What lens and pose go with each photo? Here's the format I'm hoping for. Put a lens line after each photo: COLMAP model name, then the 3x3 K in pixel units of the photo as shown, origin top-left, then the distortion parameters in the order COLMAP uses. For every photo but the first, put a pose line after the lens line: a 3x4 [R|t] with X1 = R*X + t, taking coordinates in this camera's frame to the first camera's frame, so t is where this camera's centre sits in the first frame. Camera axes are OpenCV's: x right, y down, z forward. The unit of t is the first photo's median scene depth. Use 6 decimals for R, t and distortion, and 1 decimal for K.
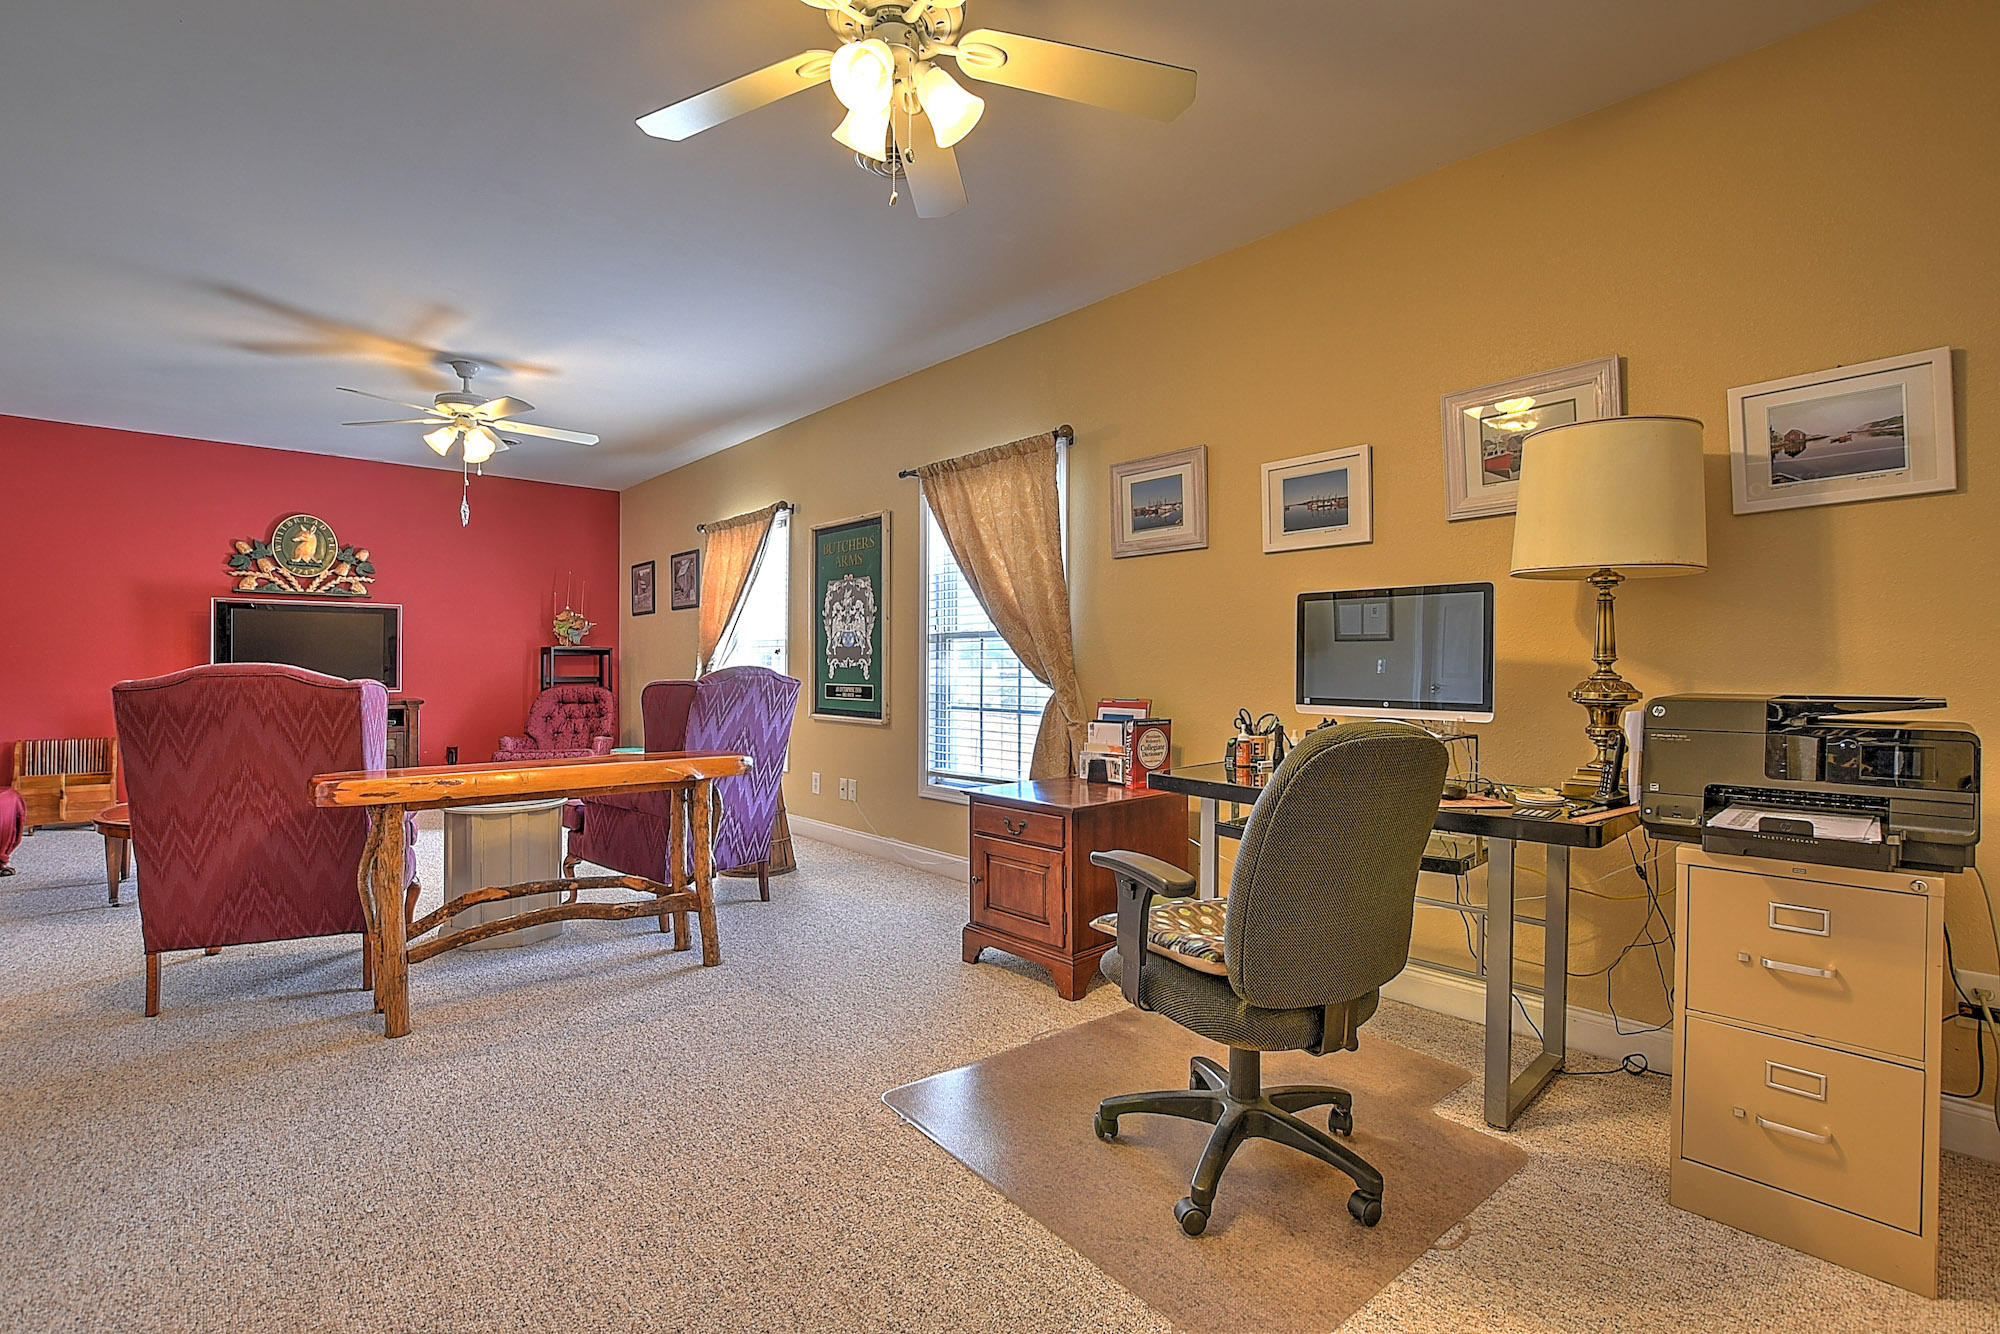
lens RADIAL K [[883.7, 0, 991.5], [0, 883.7, 670.7], [0, 0, 1]] dist [-0.036935, 0.008187]
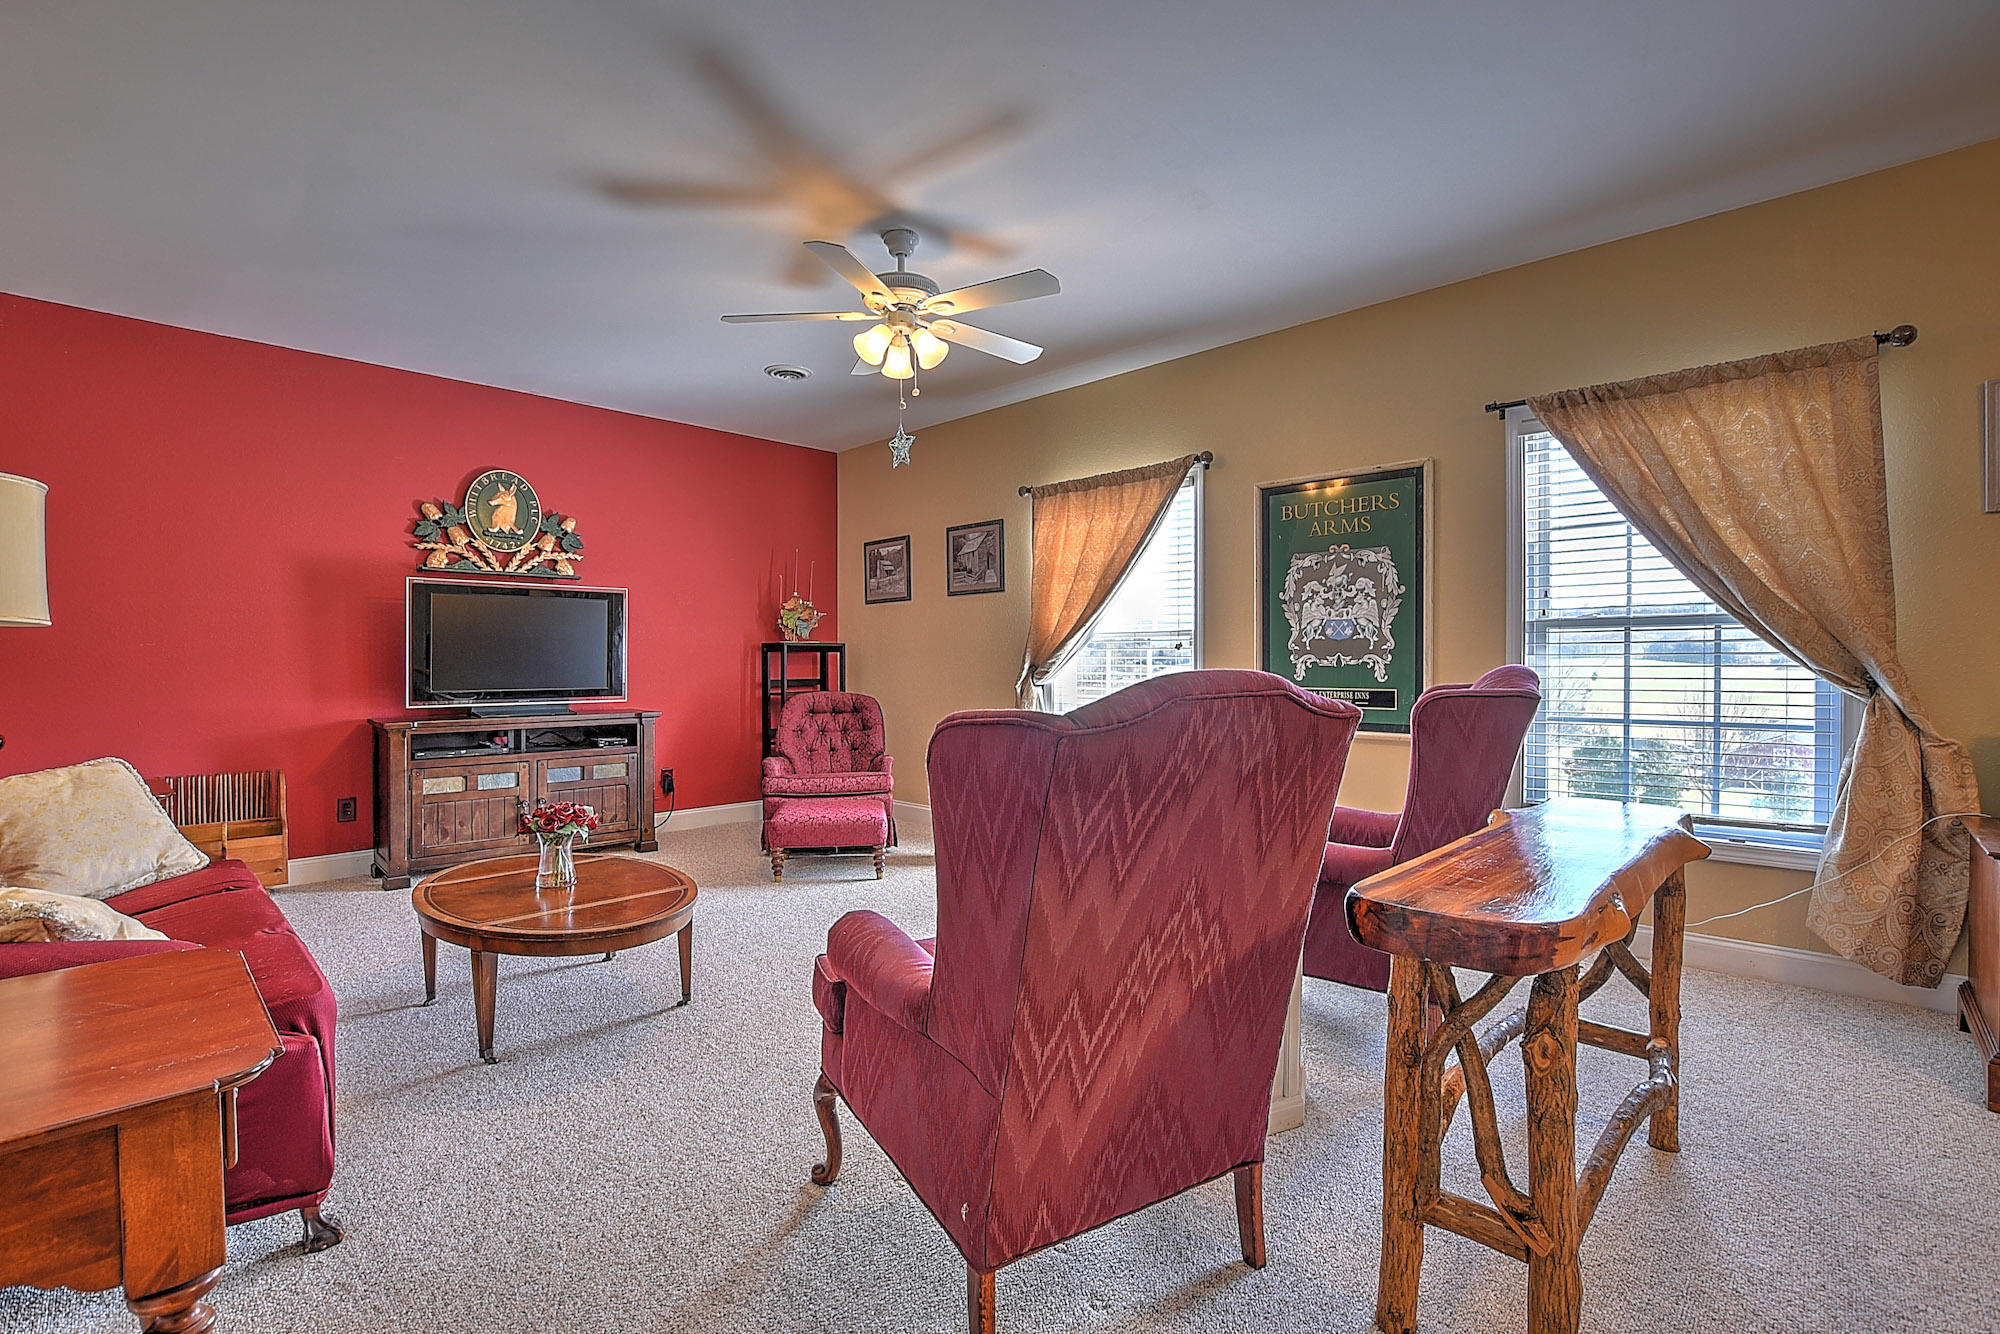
lens RADIAL K [[883.7, 0, 991.5], [0, 883.7, 670.7], [0, 0, 1]] dist [-0.036935, 0.008187]
pose [[0.998221, -0.007553, 0.059137, -0.496117], [0.007259, 0.999960, 0.005180, -0.005804], [-0.059174, -0.004741, 0.998236, 0.251067]]
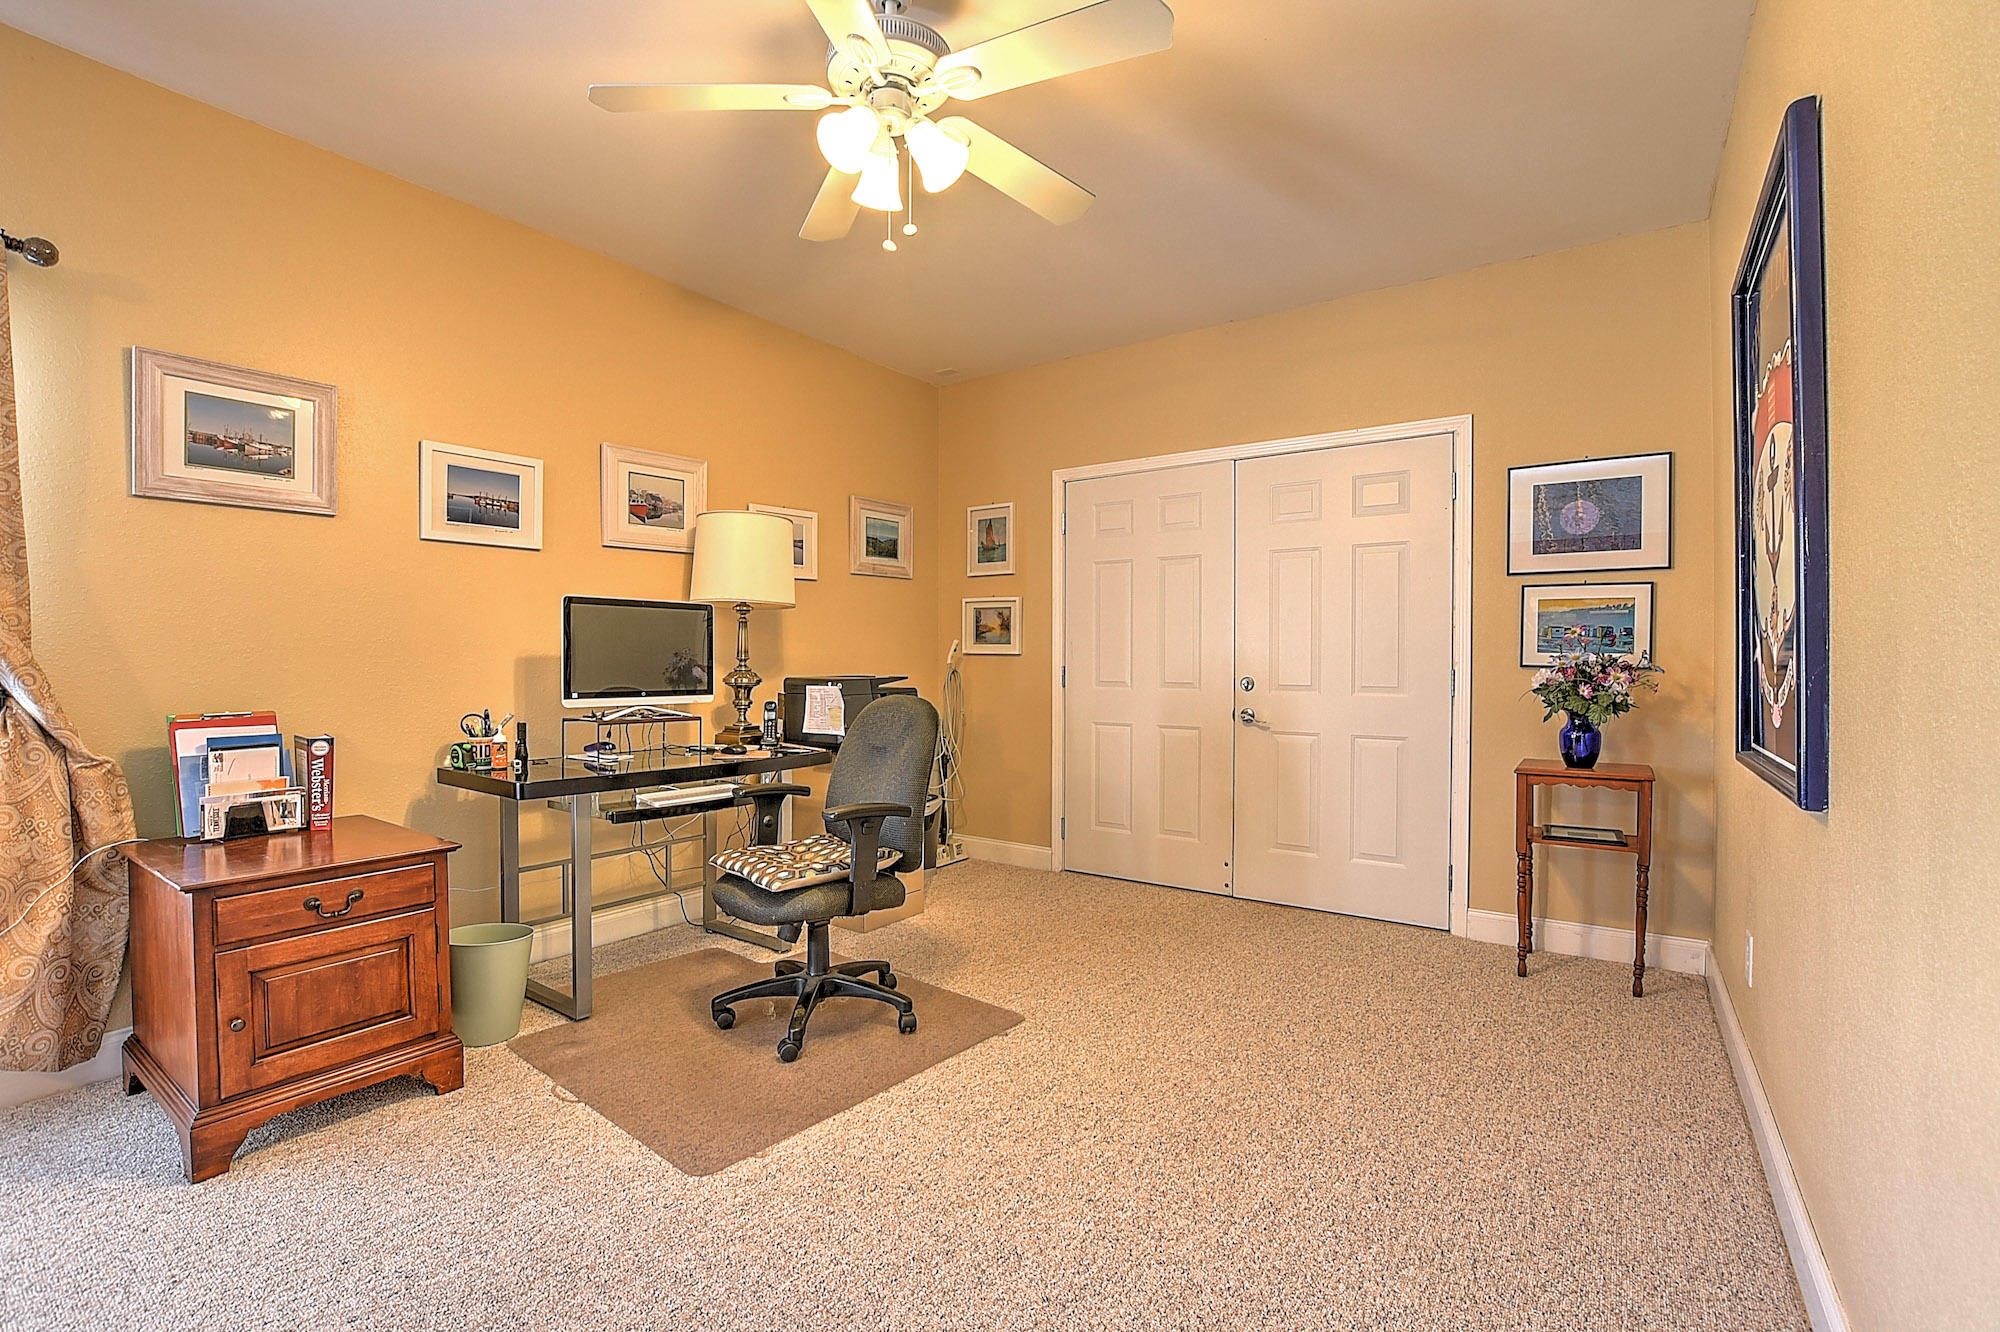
lens RADIAL K [[883.7, 0, 991.5], [0, 883.7, 669.7], [0, 0, 1]] dist [-0.036935, 0.008187]
pose [[-0.204509, -0.015008, 0.978750, -0.412515], [0.004678, 0.999856, 0.016309, -0.006620], [-0.978854, 0.007914, -0.204409, 0.367714]]
